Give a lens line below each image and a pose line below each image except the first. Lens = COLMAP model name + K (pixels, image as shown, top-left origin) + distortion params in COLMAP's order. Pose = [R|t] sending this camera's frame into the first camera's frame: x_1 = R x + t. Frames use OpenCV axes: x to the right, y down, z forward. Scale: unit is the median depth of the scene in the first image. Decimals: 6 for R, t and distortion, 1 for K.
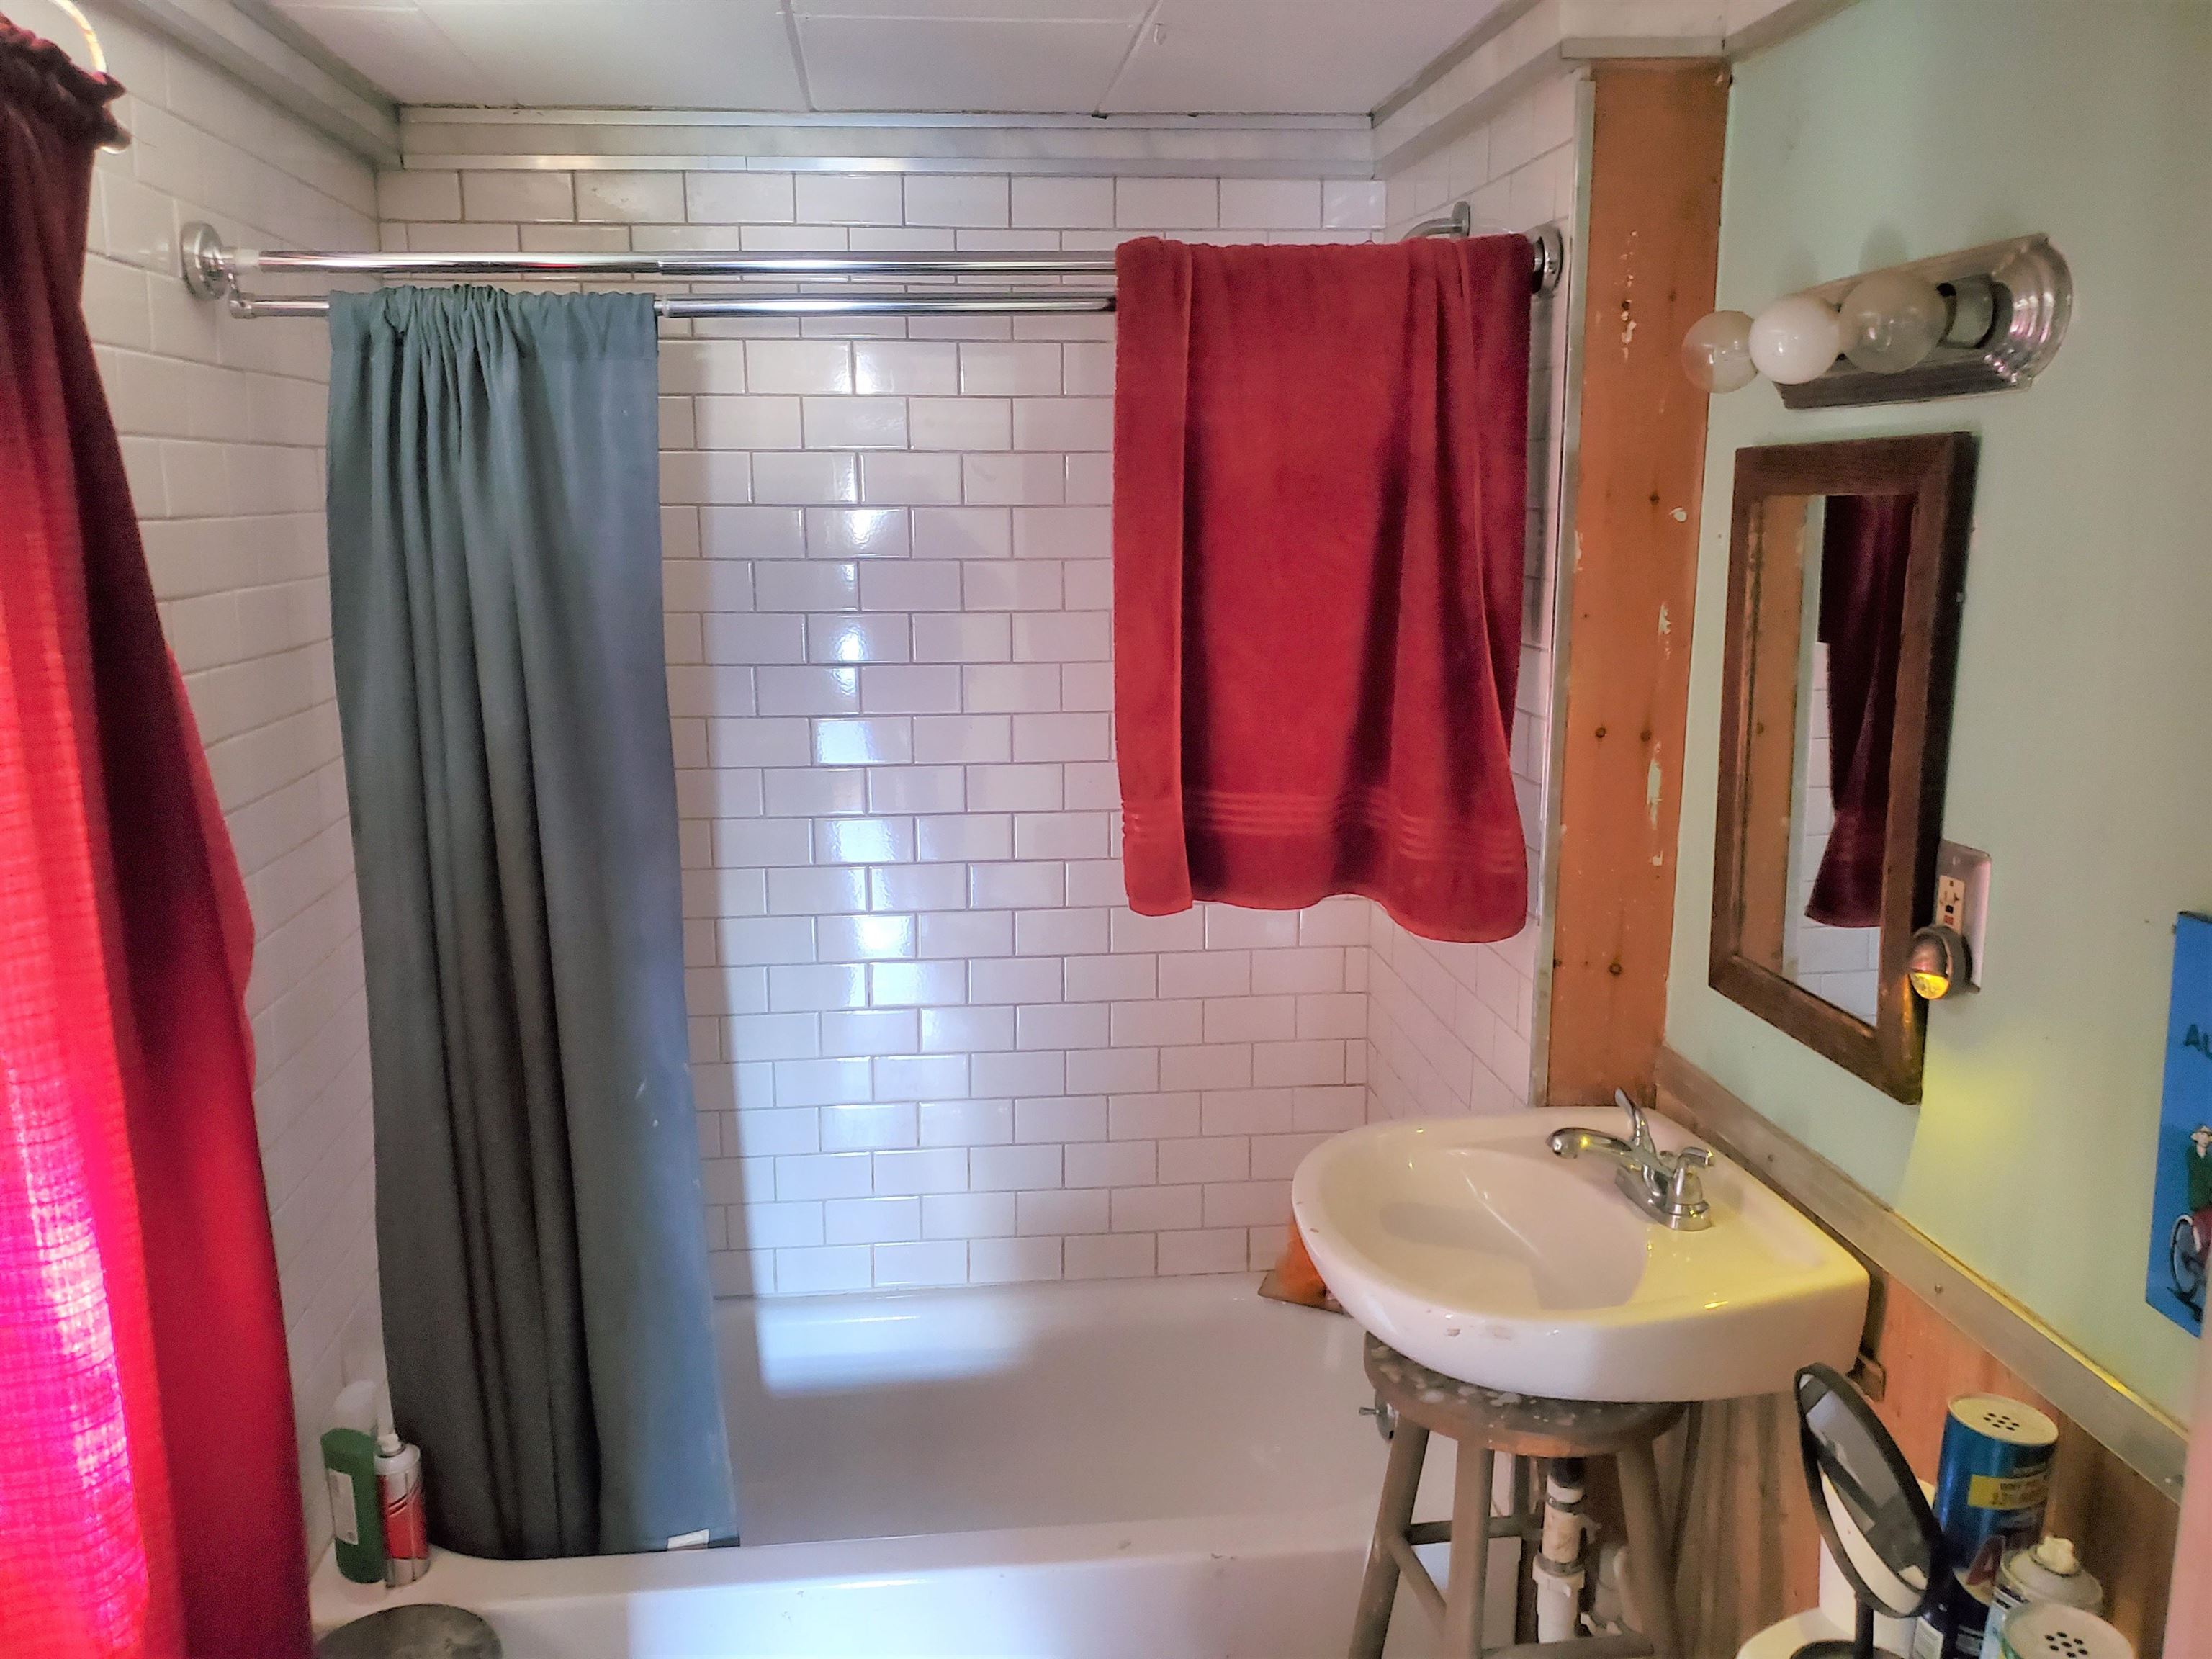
lens RADIAL K [[1740.1, 0, 1098.8], [0, 1740.1, 842.6], [0, 0, 1]] dist [0.027671, -0.000451]
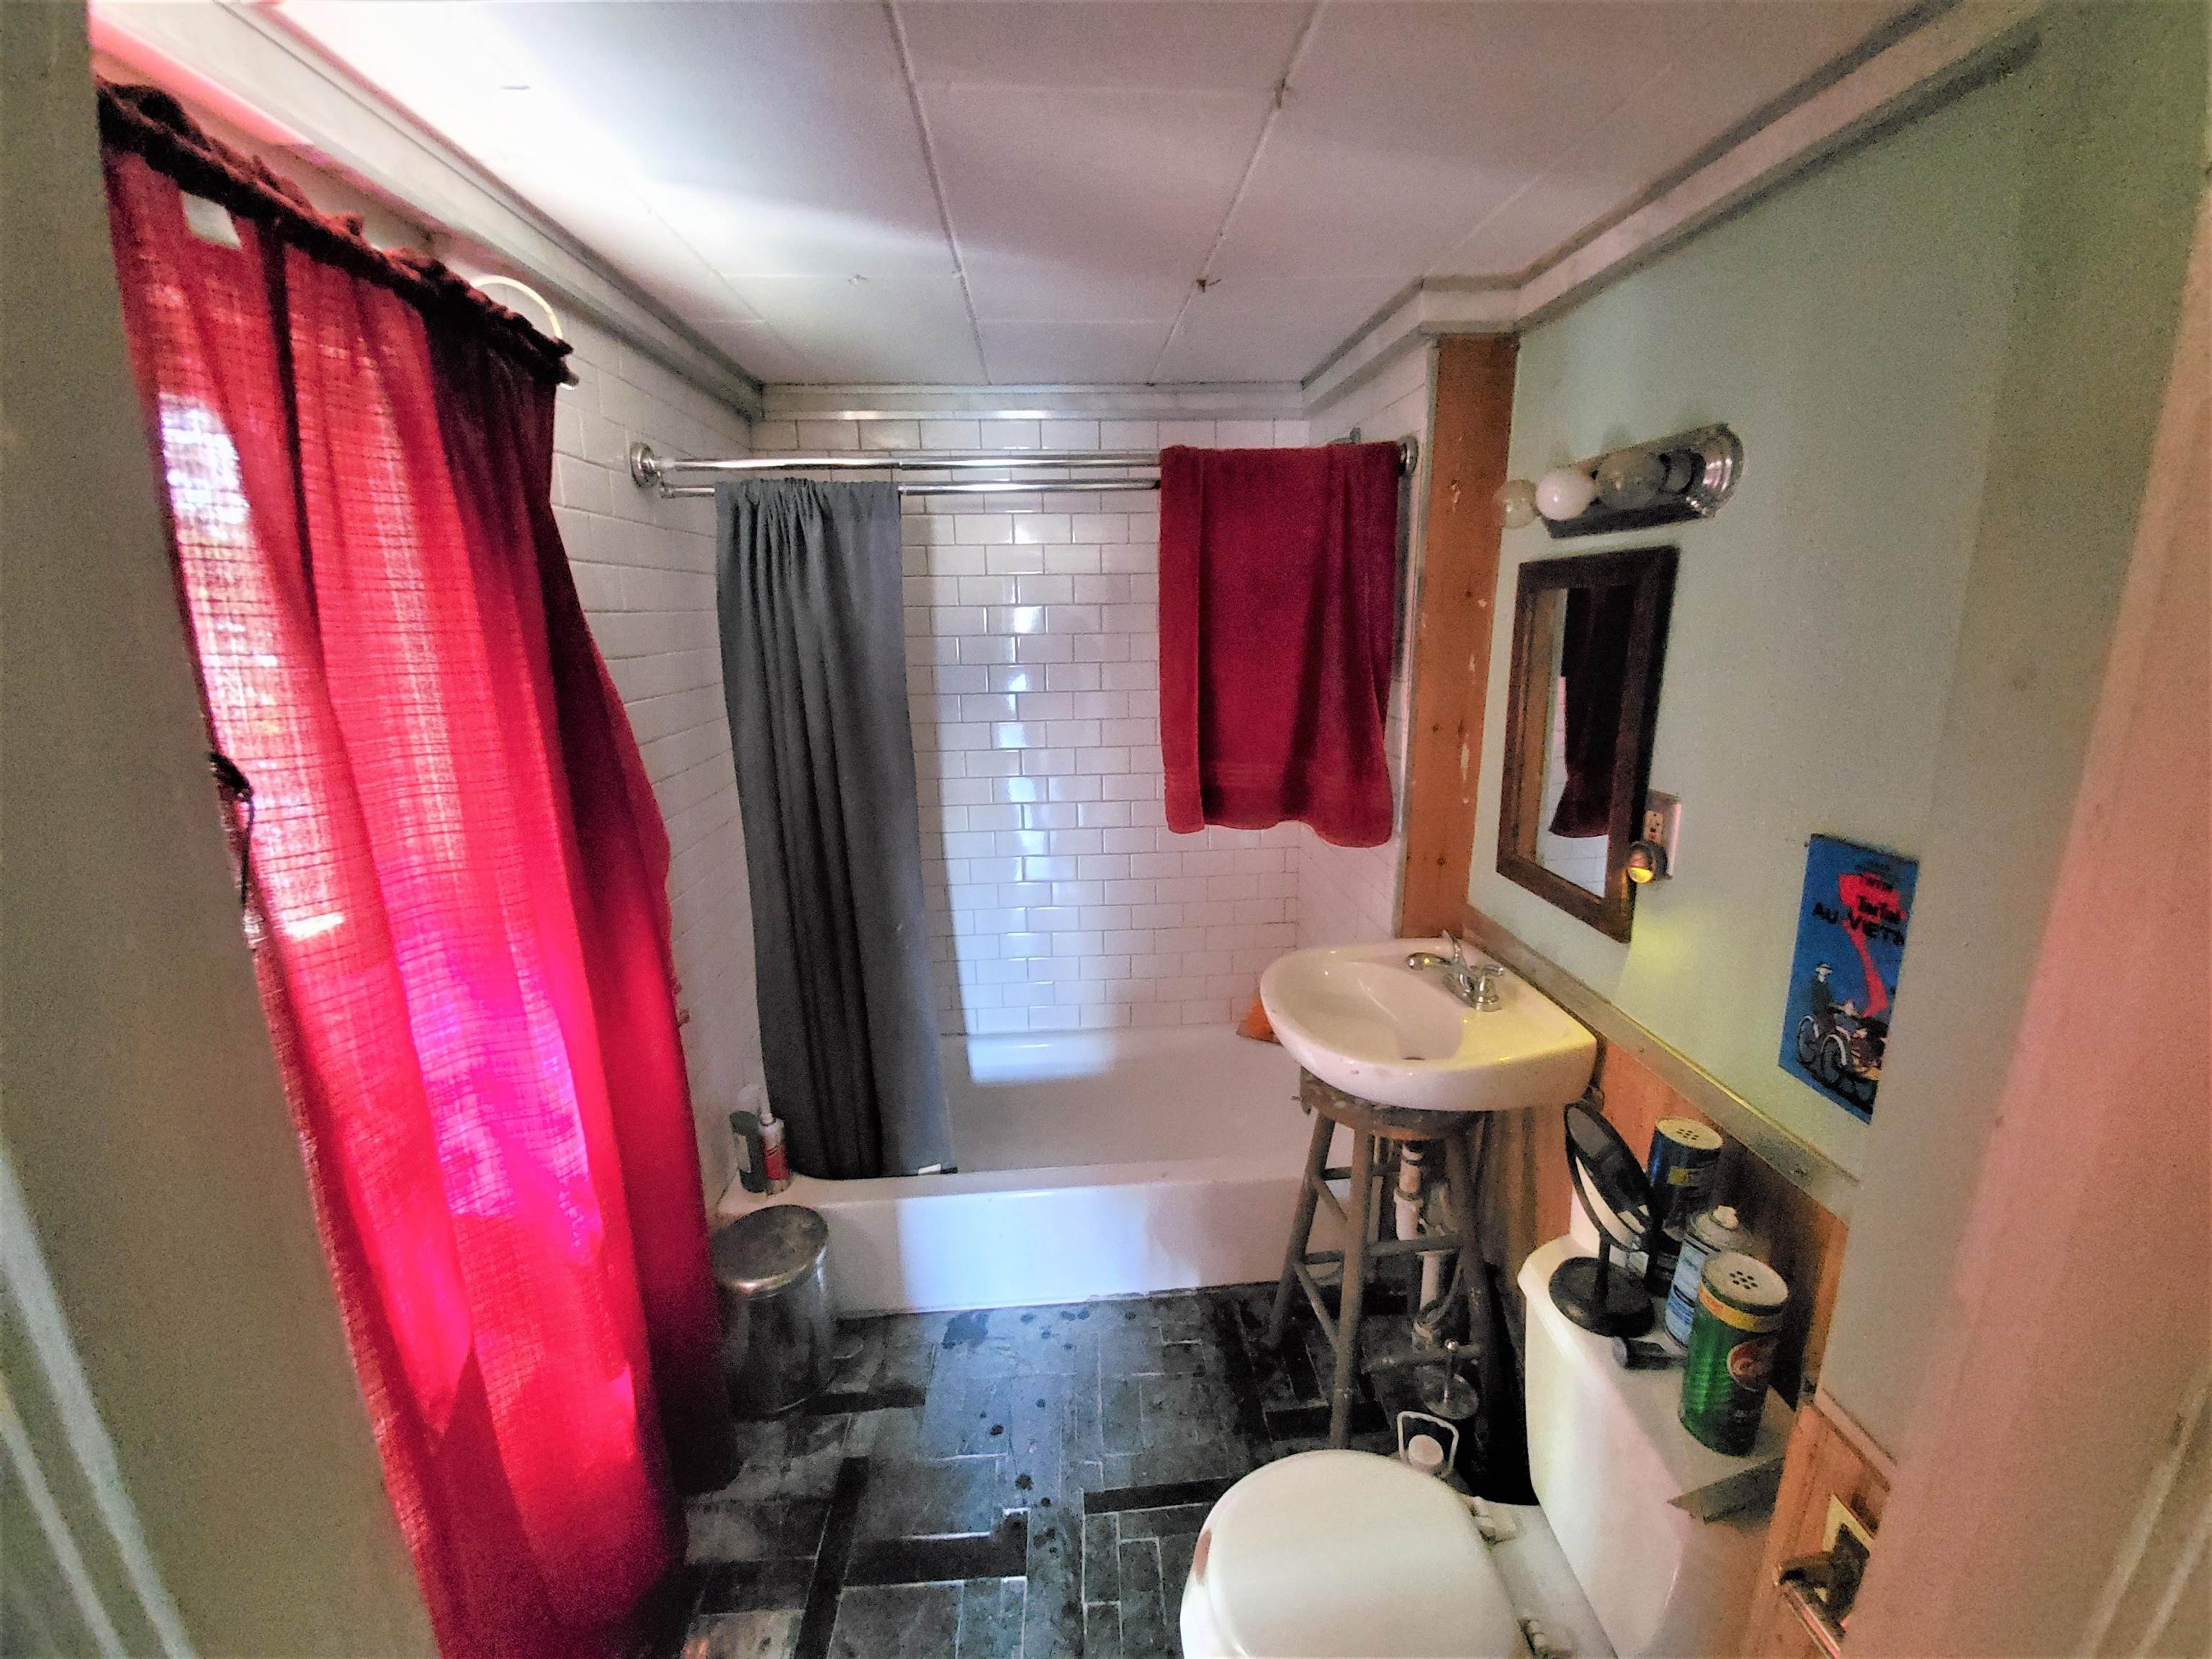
lens RADIAL K [[872.1, 0, 1123.6], [0, 872.1, 813.6], [0, 0, 1]] dist [0.003305, -0.010910]
pose [[0.999643, -0.003083, -0.026551, -0.004311], [0.003877, 0.999545, 0.029918, -0.004576], [0.026447, -0.030010, 0.999200, 0.114003]]
